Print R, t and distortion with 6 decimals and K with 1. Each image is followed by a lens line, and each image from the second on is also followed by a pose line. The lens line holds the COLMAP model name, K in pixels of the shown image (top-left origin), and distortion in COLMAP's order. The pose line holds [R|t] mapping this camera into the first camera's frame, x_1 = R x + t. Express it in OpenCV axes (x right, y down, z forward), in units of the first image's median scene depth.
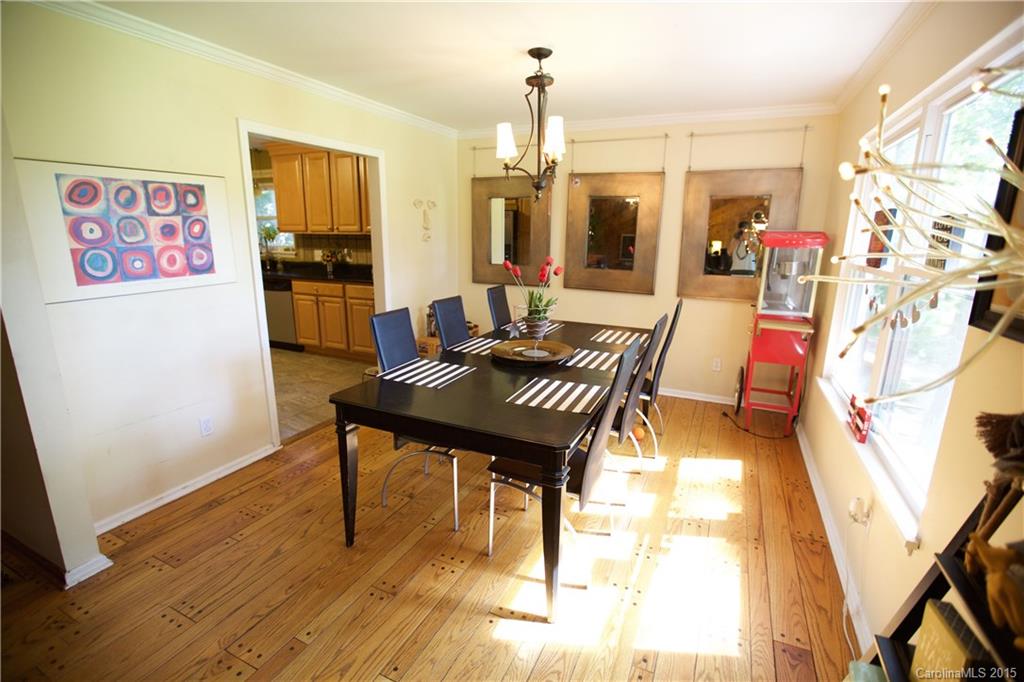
lens RADIAL K [[465.0, 0, 511.8], [0, 465.0, 339.3], [0, 0, 1]] dist [-0.038008, 0.008865]
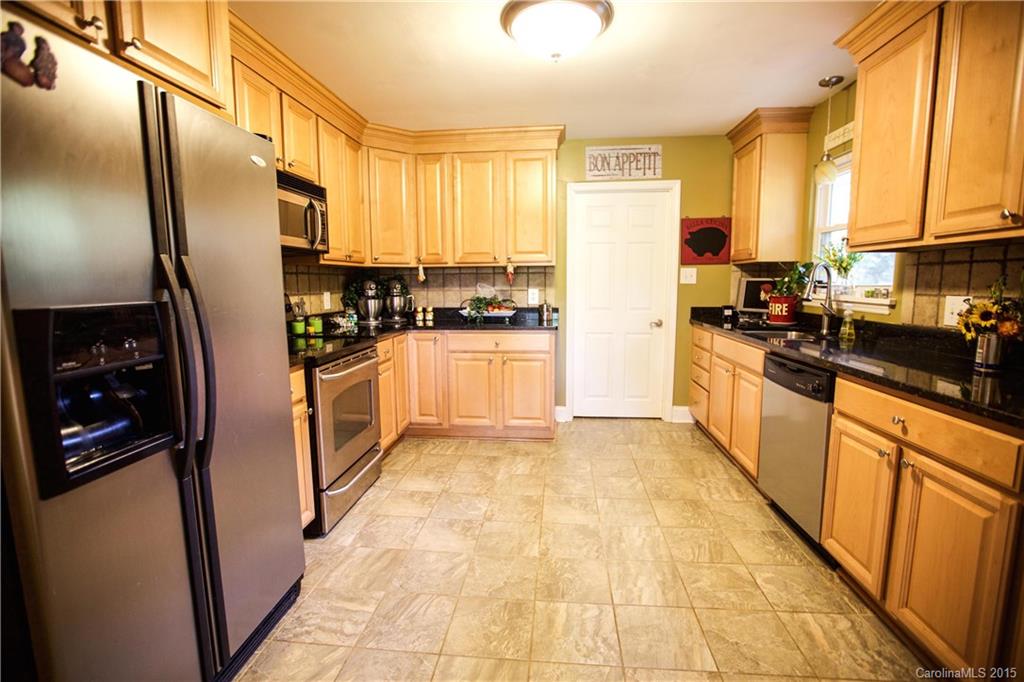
lens RADIAL K [[465.0, 0, 517.5], [0, 465.0, 340.1], [0, 0, 1]] dist [-0.038008, 0.008865]
pose [[0.345126, 0.100205, -0.933192, -0.228457], [-0.204915, 0.978342, 0.029269, -0.109507], [0.915914, 0.181124, 0.358185, 0.619674]]
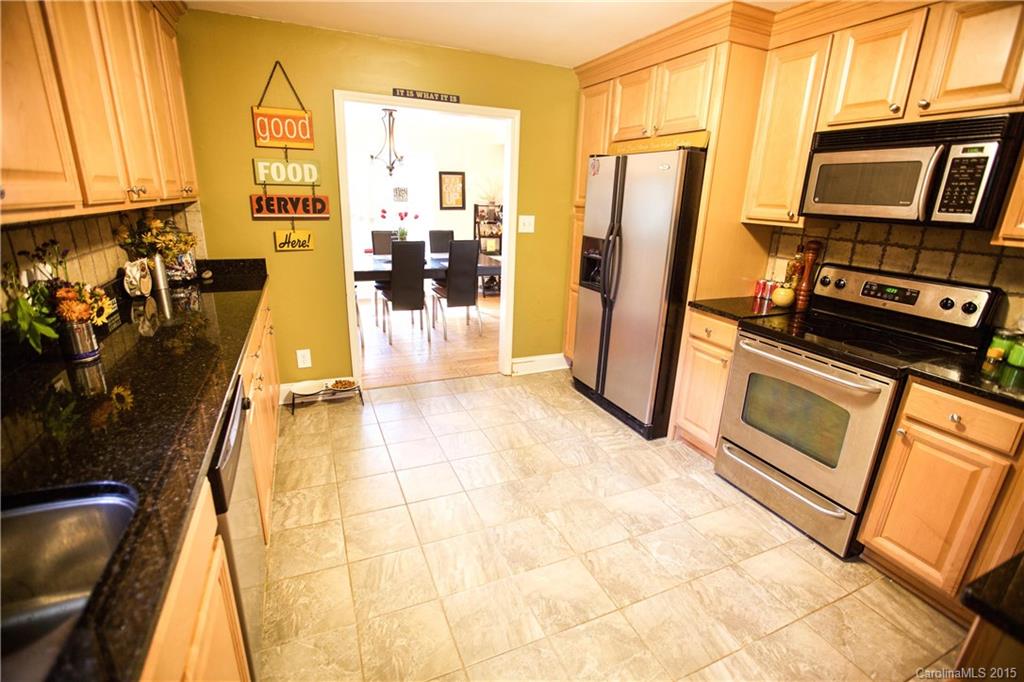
lens RADIAL K [[465.0, 0, 513.3], [0, 465.0, 339.4], [0, 0, 1]] dist [-0.038008, 0.008865]
pose [[-0.757321, -0.238000, 0.608130, -0.668192], [0.101480, 0.877022, 0.469610, -0.231258], [-0.645110, 0.417358, -0.640035, 0.956101]]
